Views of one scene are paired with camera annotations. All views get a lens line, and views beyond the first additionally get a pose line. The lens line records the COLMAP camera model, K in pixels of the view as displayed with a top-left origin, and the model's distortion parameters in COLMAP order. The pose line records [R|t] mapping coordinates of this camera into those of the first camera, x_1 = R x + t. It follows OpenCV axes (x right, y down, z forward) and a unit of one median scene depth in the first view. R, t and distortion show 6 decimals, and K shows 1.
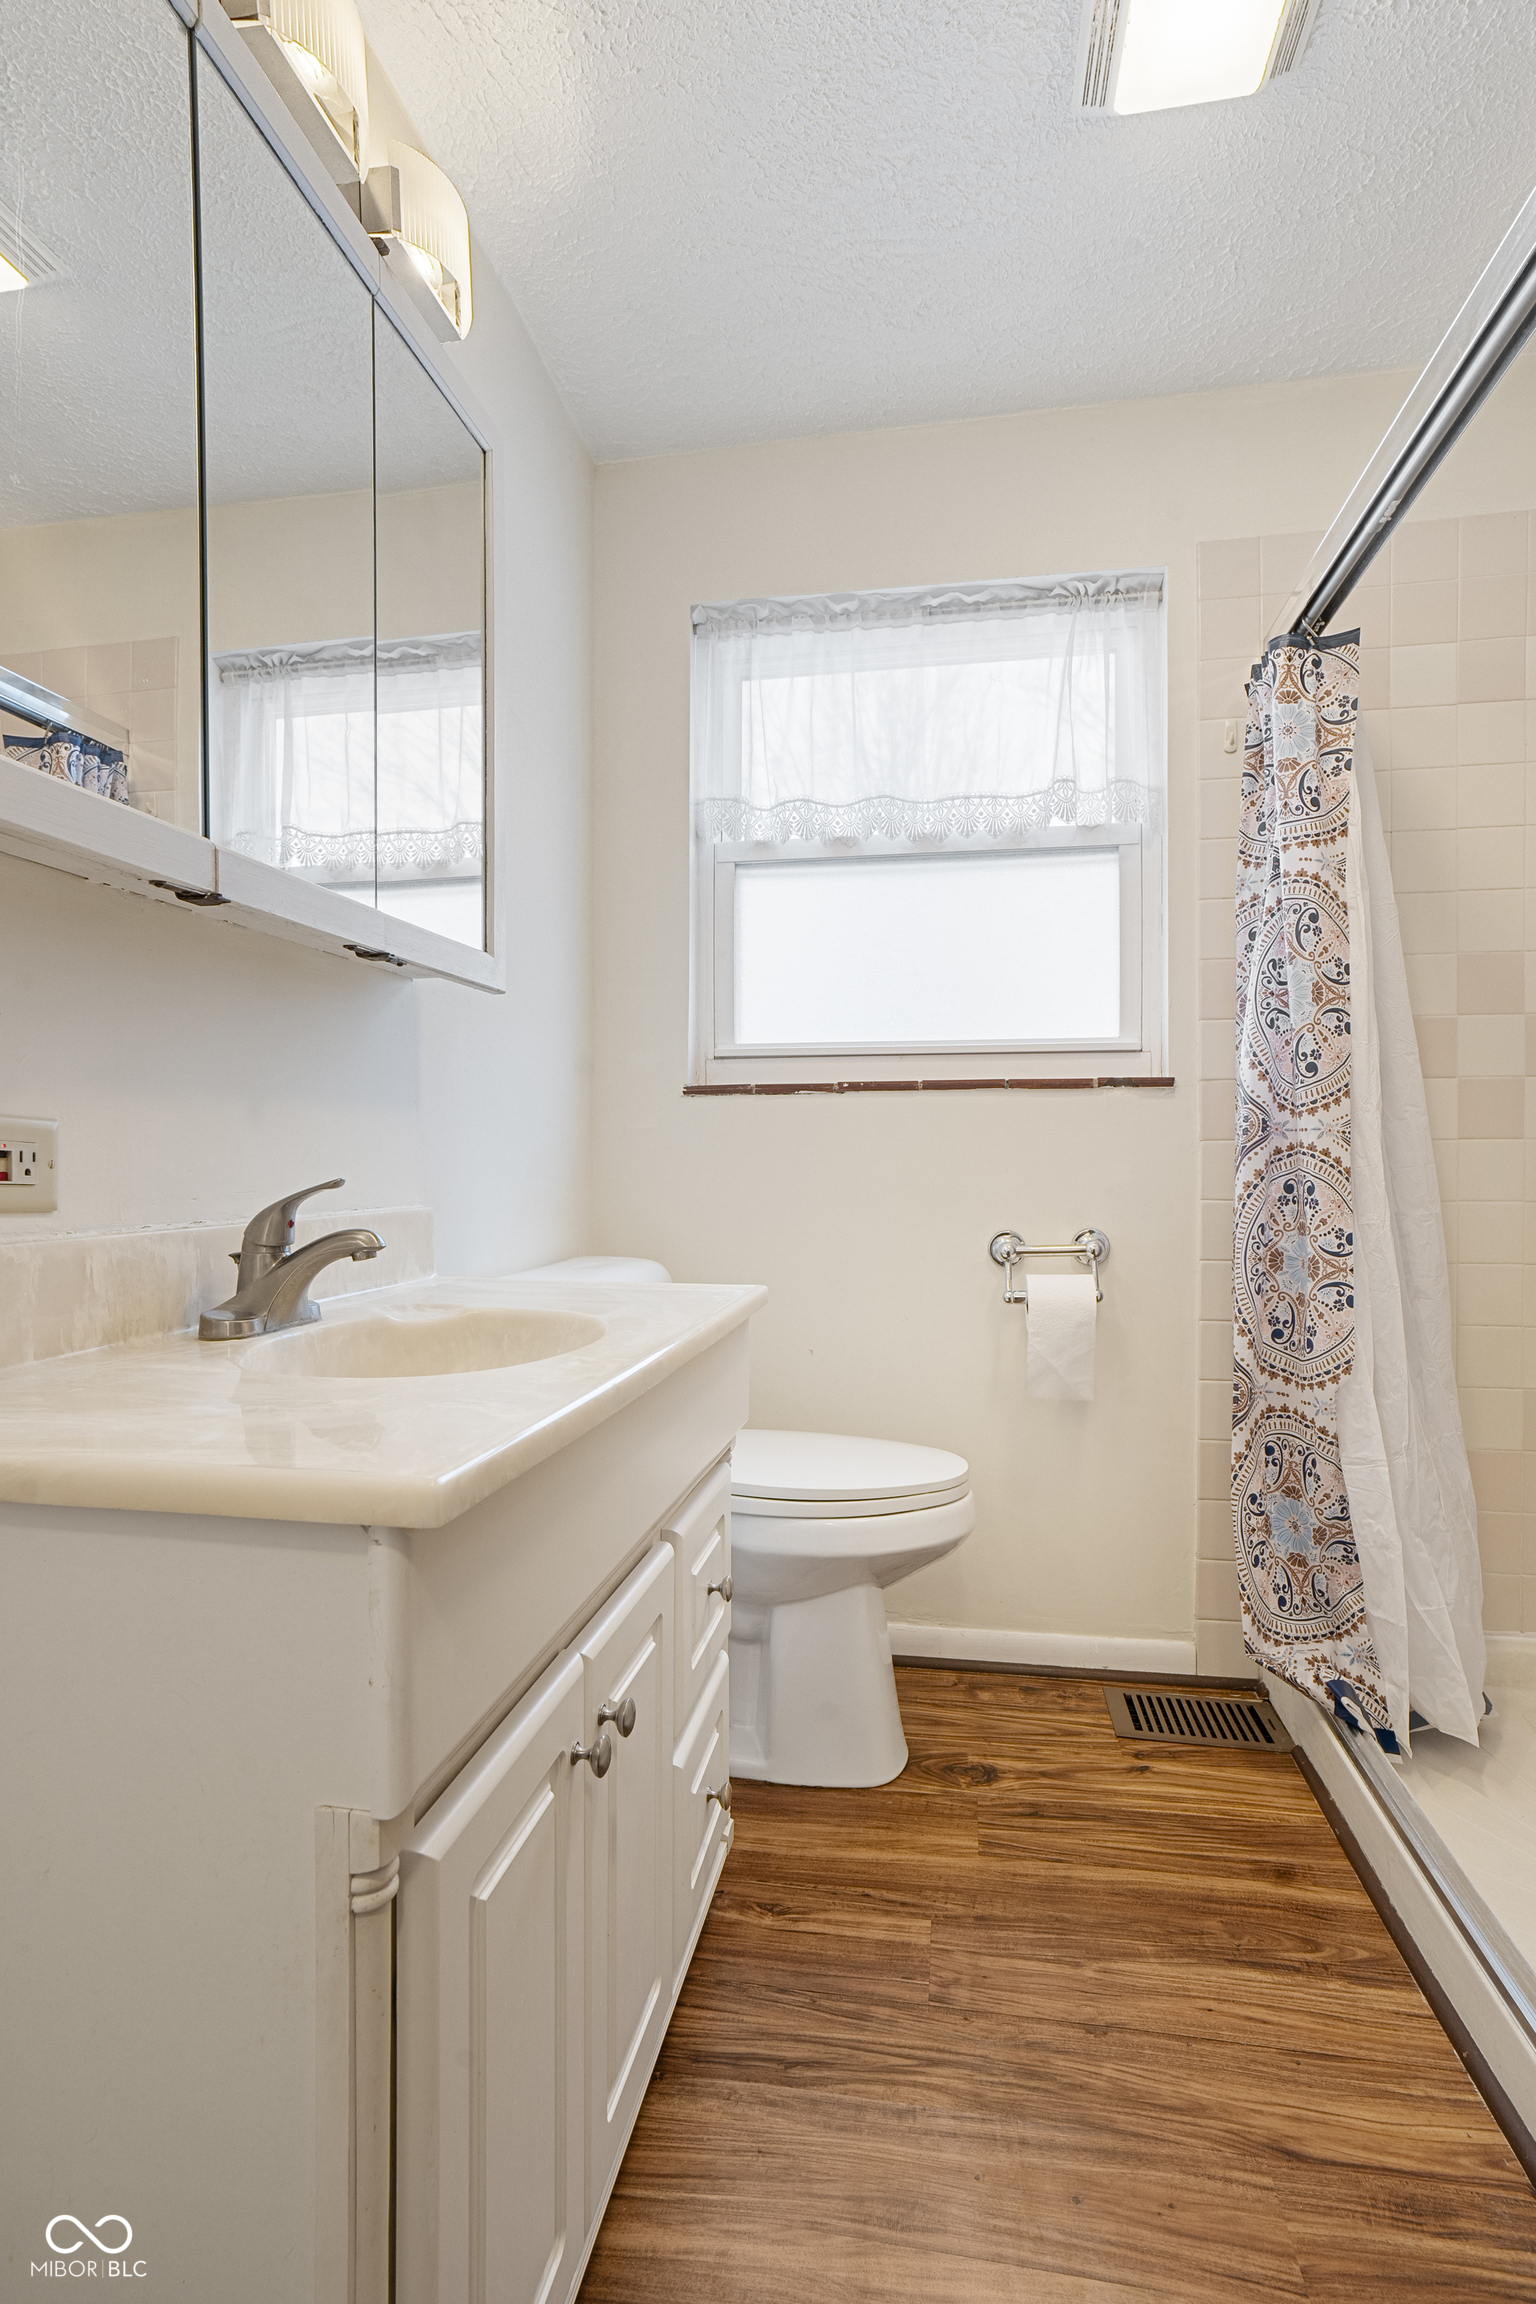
lens RADIAL K [[1101.8, 0, 761.9], [0, 1101.8, 1163.7], [0, 0, 1]] dist [-0.035008, 0.023539]
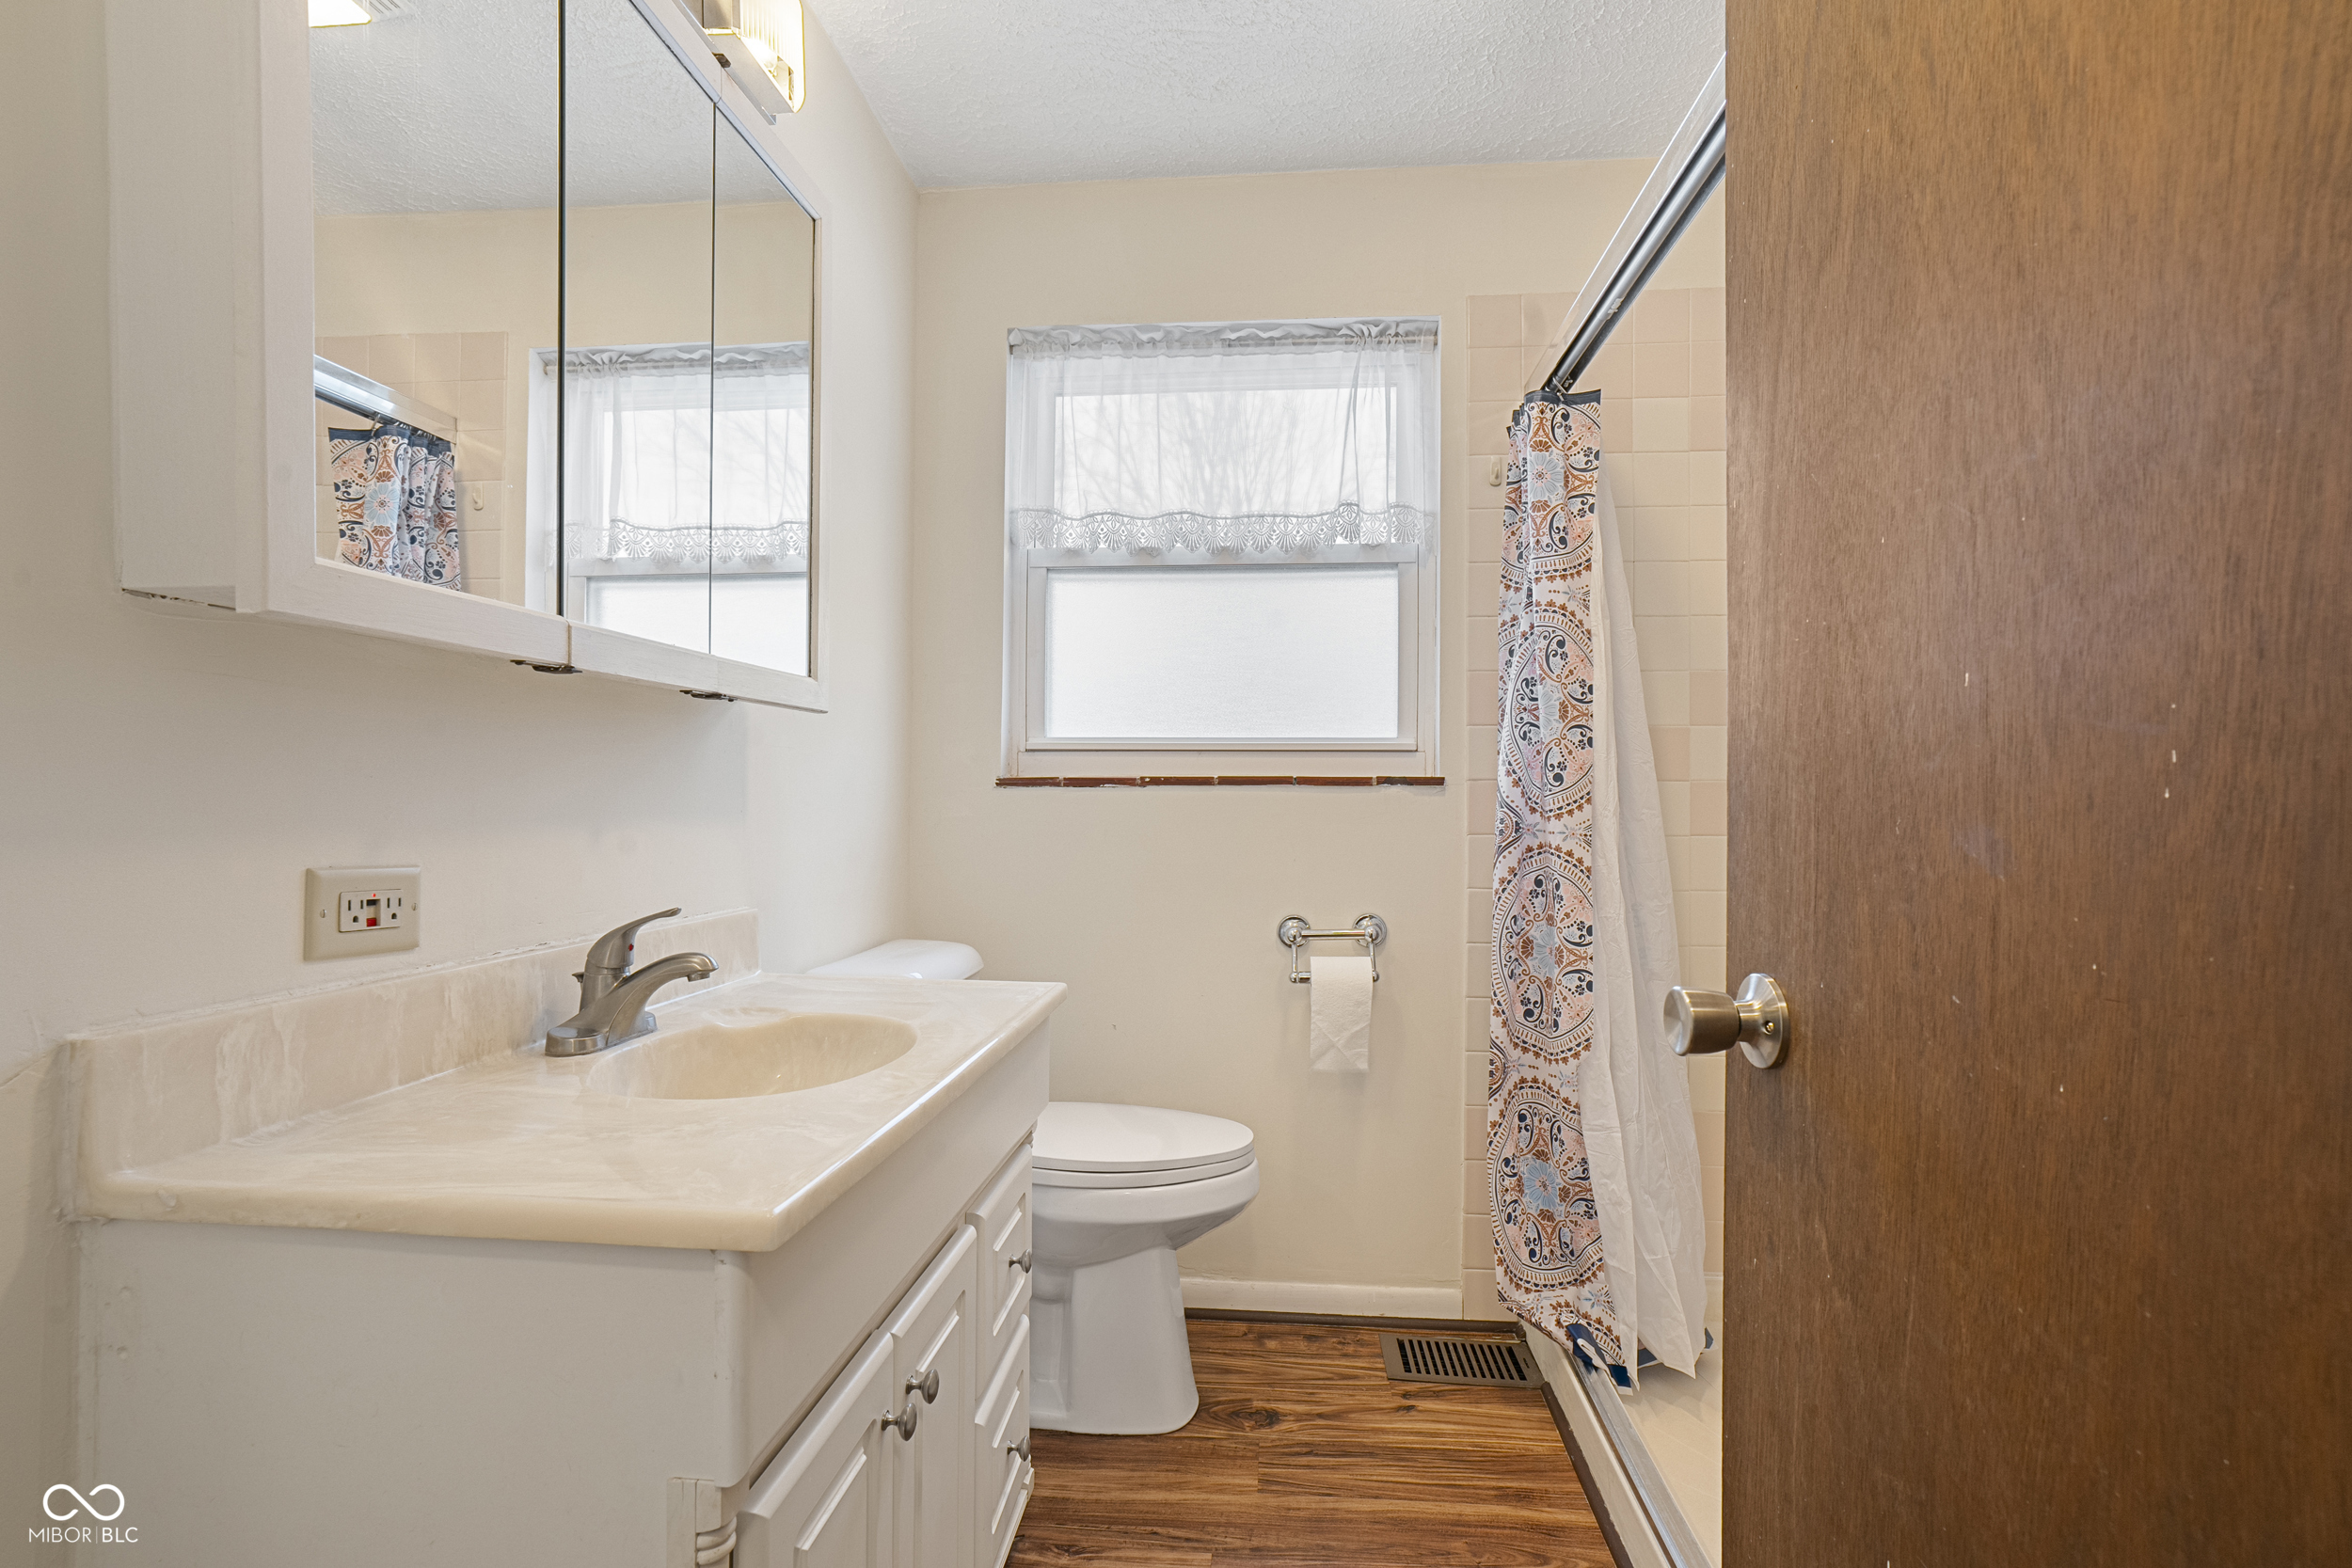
lens RADIAL K [[1124.6, 0, 1177.9], [0, 1124.6, 771.4], [0, 0, 1]] dist [-0.035008, 0.023539]
pose [[0.997051, 0.007373, 0.076381, 0.024592], [-0.006481, 0.999908, -0.011919, -0.077034], [-0.076462, 0.011389, 0.997007, -0.118492]]
